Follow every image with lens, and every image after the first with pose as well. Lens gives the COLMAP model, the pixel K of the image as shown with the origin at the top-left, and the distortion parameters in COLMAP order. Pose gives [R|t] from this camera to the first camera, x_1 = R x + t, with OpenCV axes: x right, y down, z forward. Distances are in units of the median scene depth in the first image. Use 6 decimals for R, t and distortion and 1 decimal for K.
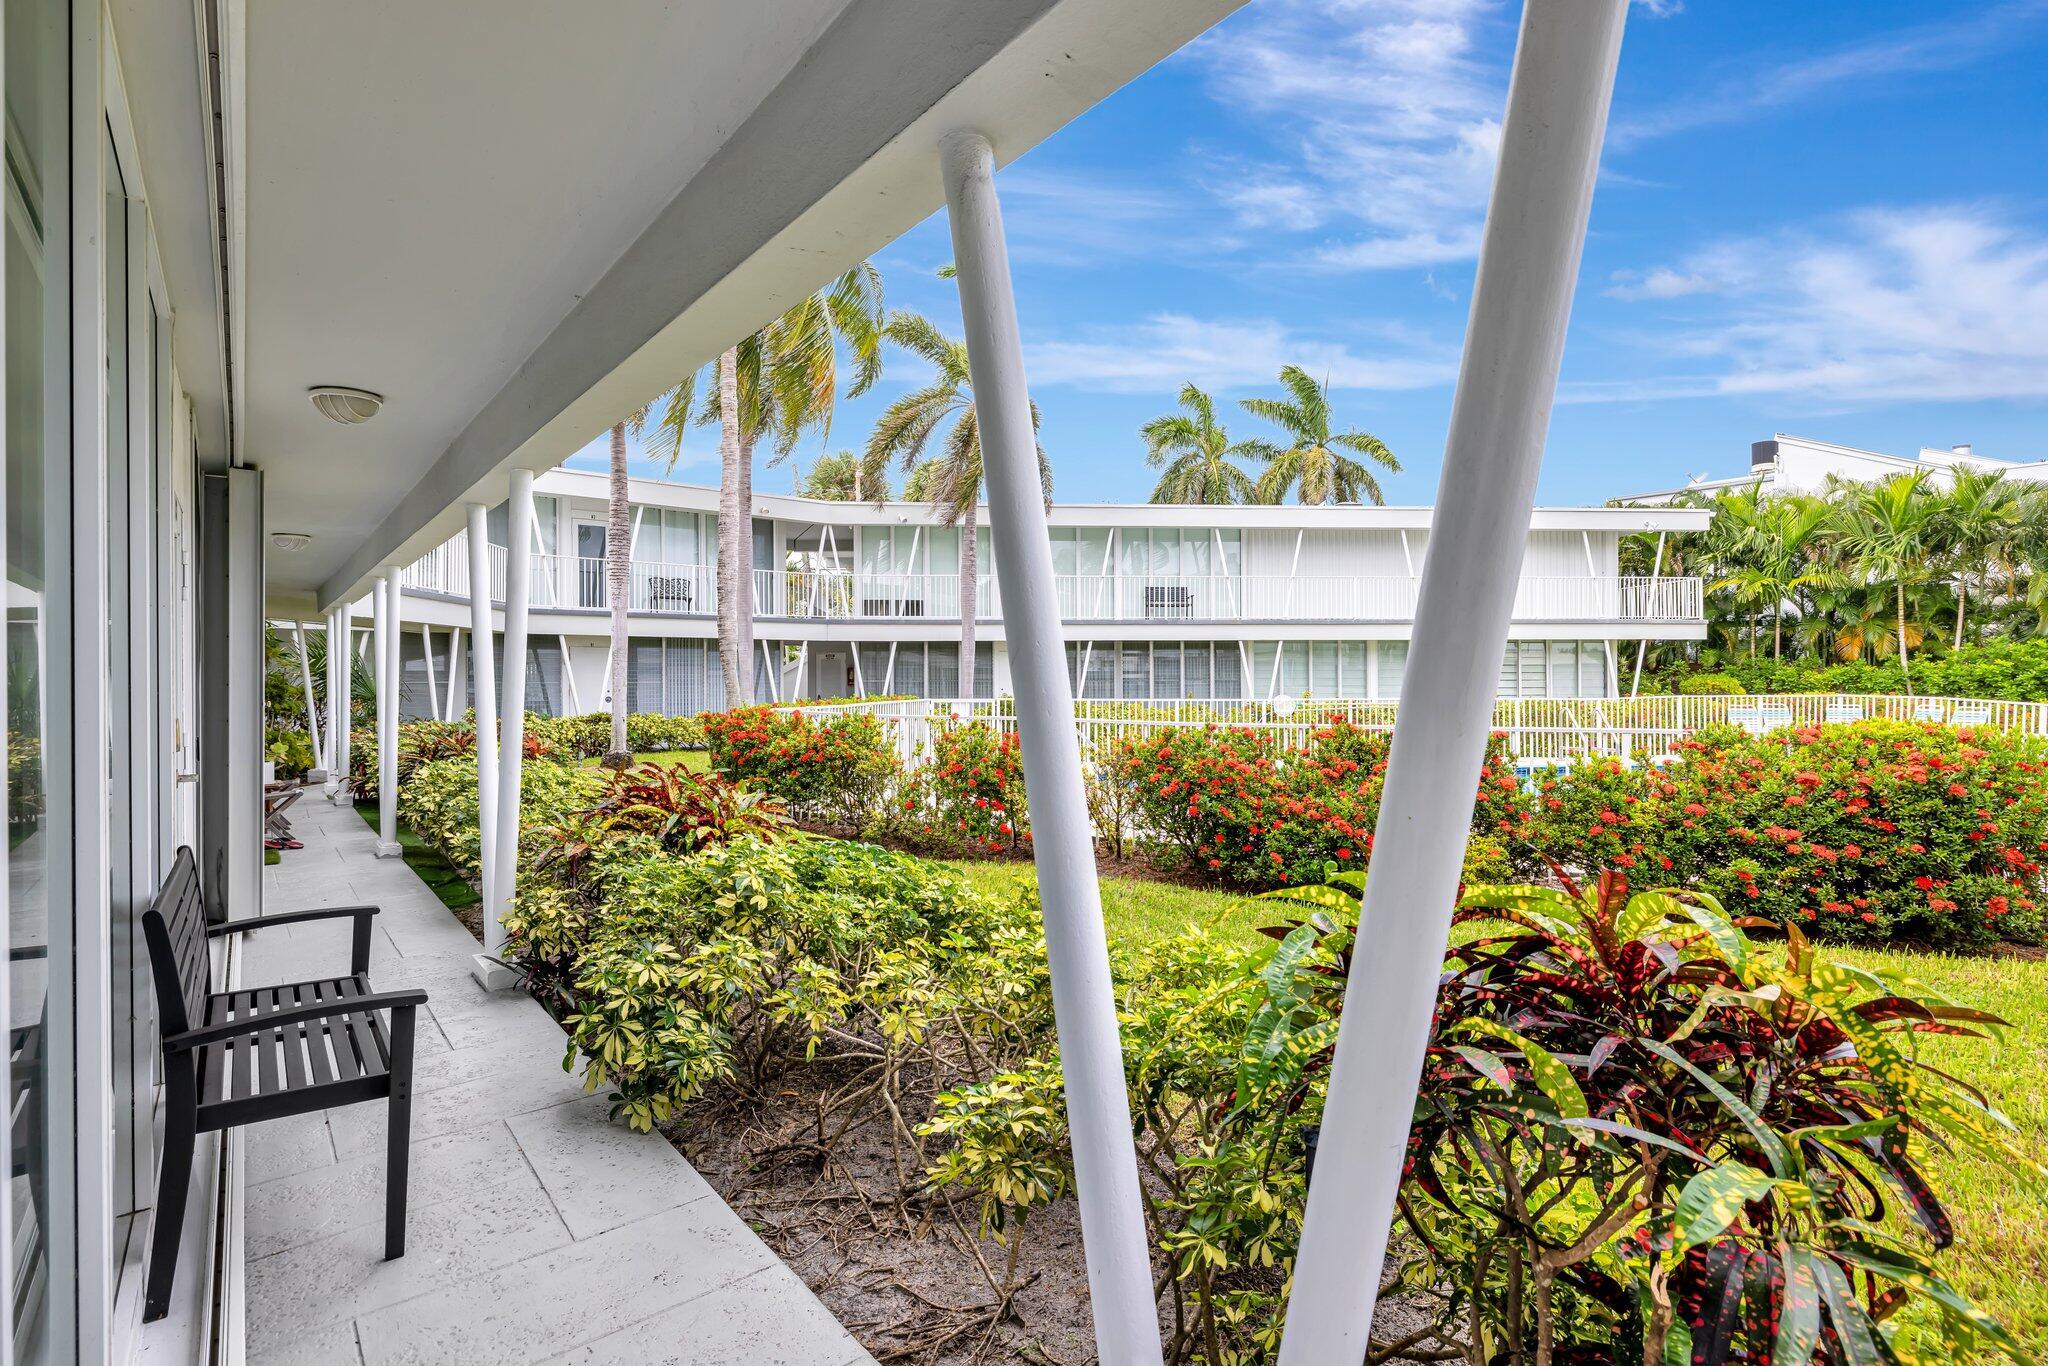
lens RADIAL K [[952.5, 0, 1029.9], [0, 952.5, 681.4], [0, 0, 1]] dist [-0.001364, 0.000122]
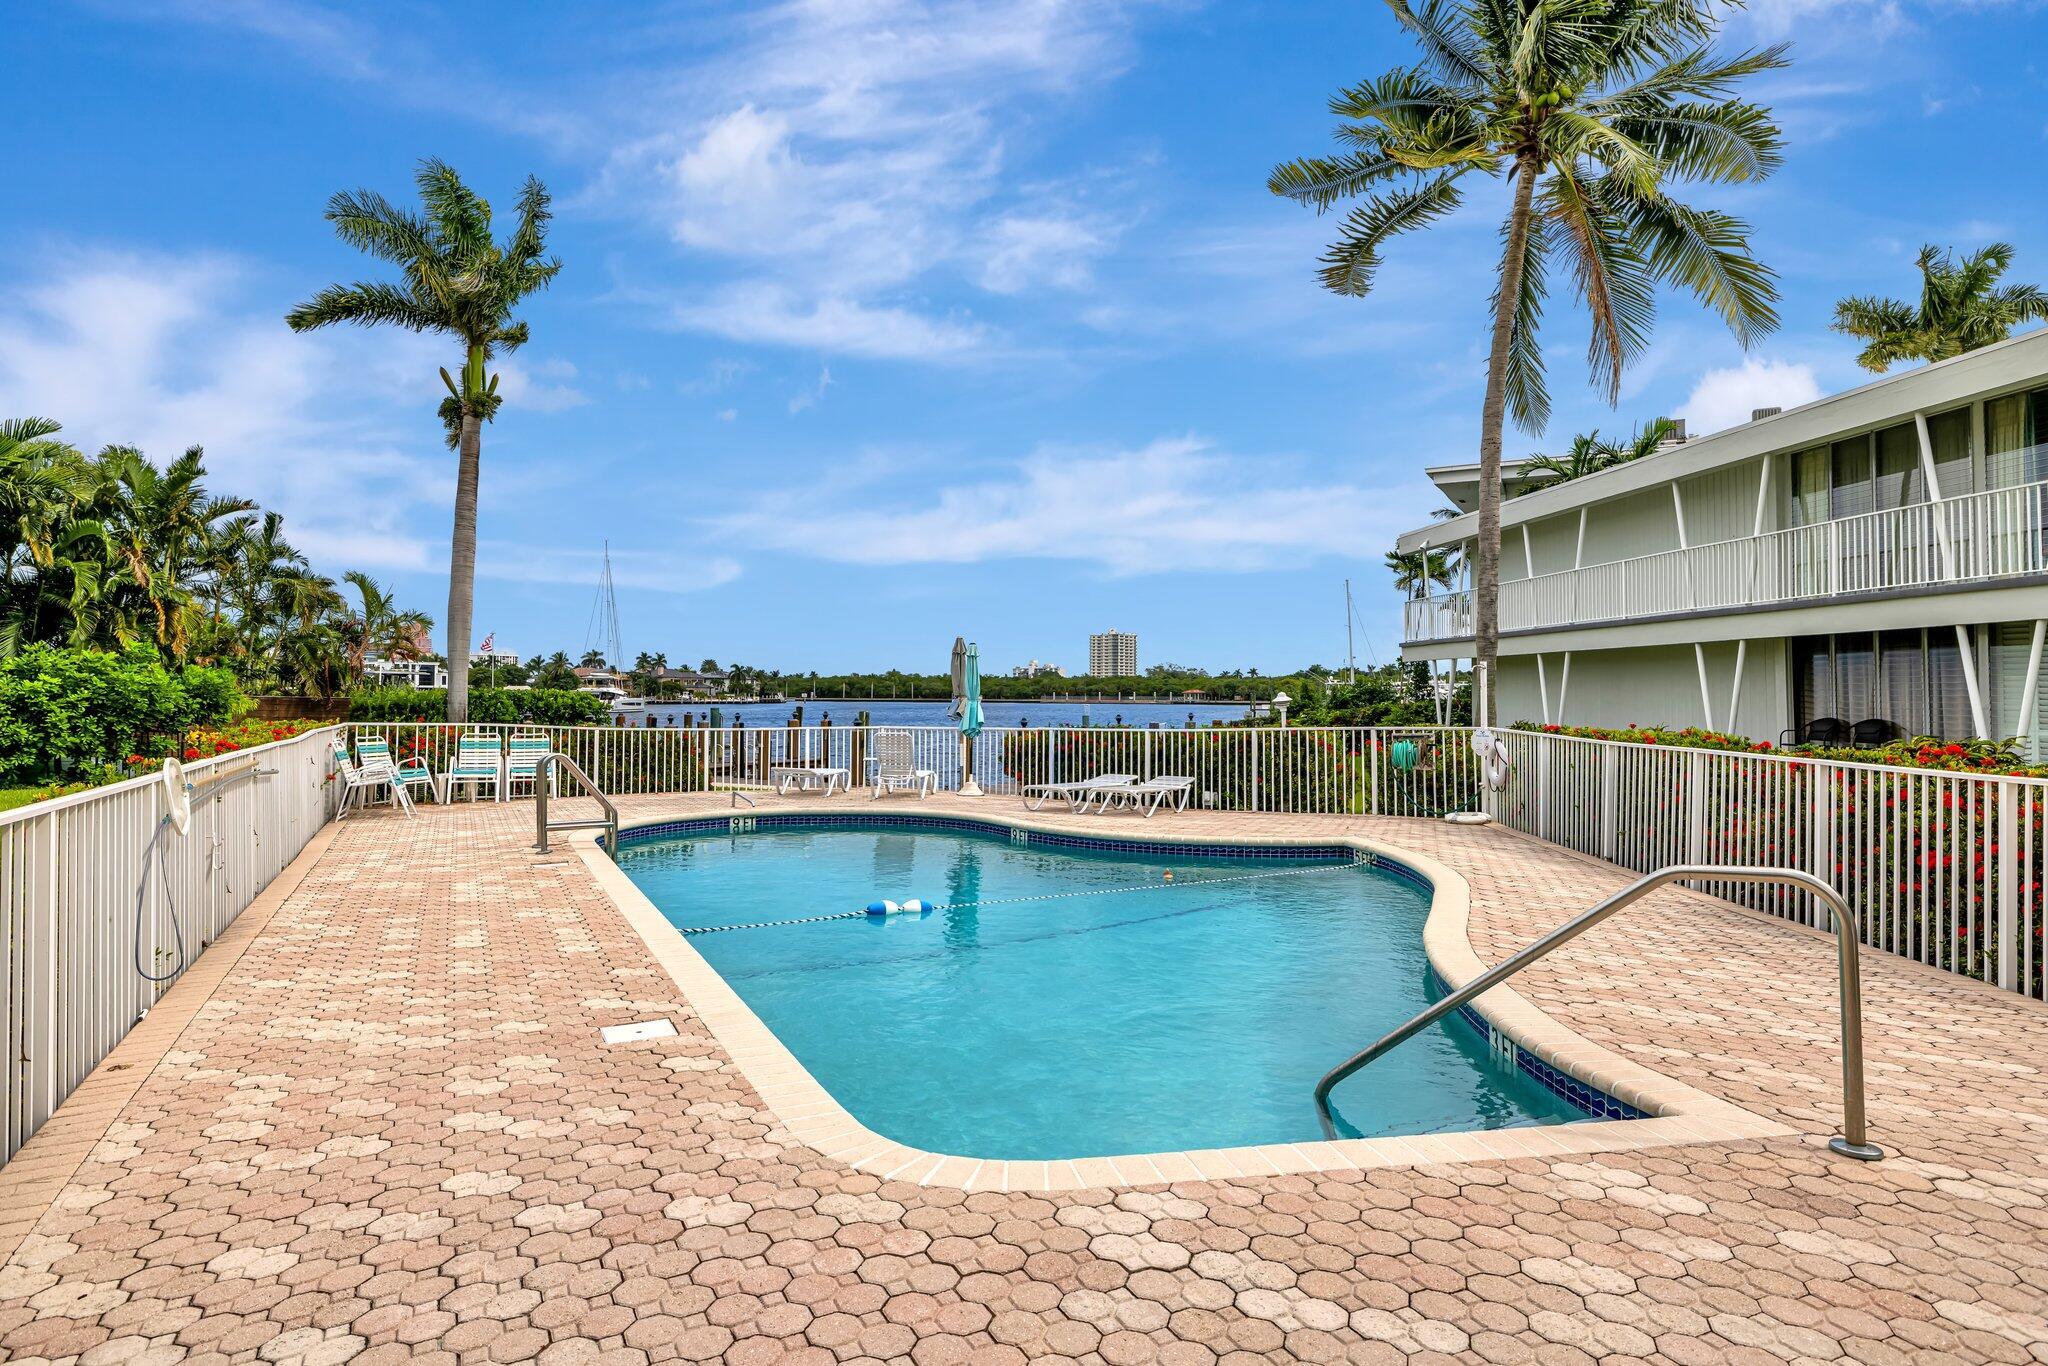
lens RADIAL K [[1167.9, 0, 1024.0], [0, 1167.9, 683.0], [0, 0, 1]] dist [-0.005657, 0.000678]
pose [[-0.366639, 0.014567, 0.930249, -0.105050], [0.000682, 0.999881, -0.015389, -0.001720], [-0.930363, -0.005007, -0.366605, 0.657022]]
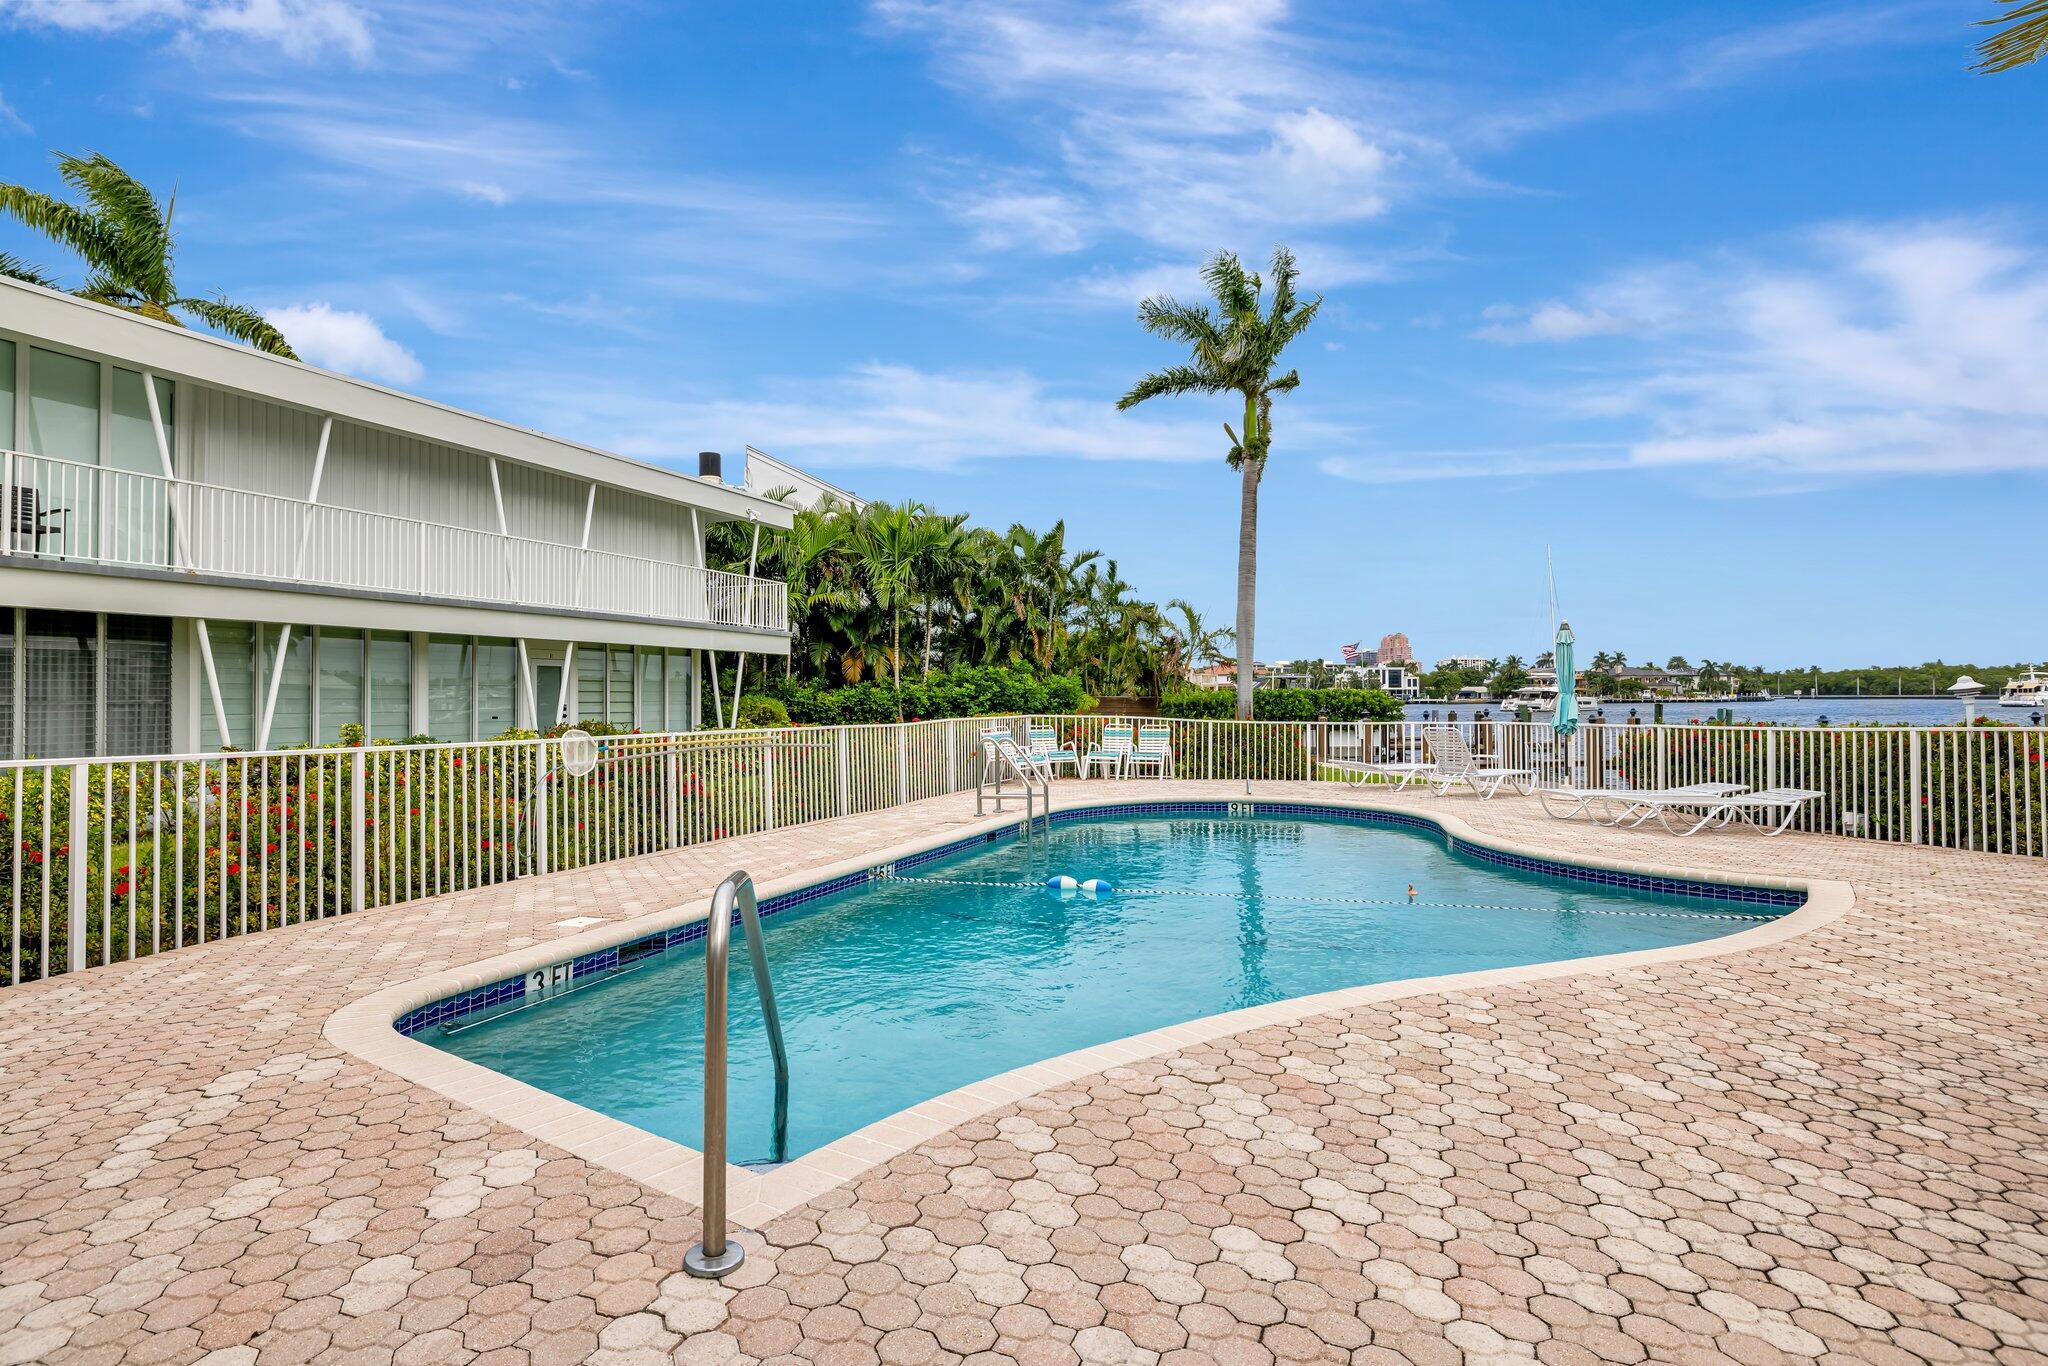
lens RADIAL K [[1073.9, 0, 1016.7], [0, 1073.9, 679.1], [0, 0, 1]] dist [0.001532, 0.000846]
pose [[0.435713, 0.018217, 0.899901, -0.086174], [0.006318, 0.999709, -0.023297, 0.002205], [-0.900063, 0.015837, 0.435471, 0.424409]]
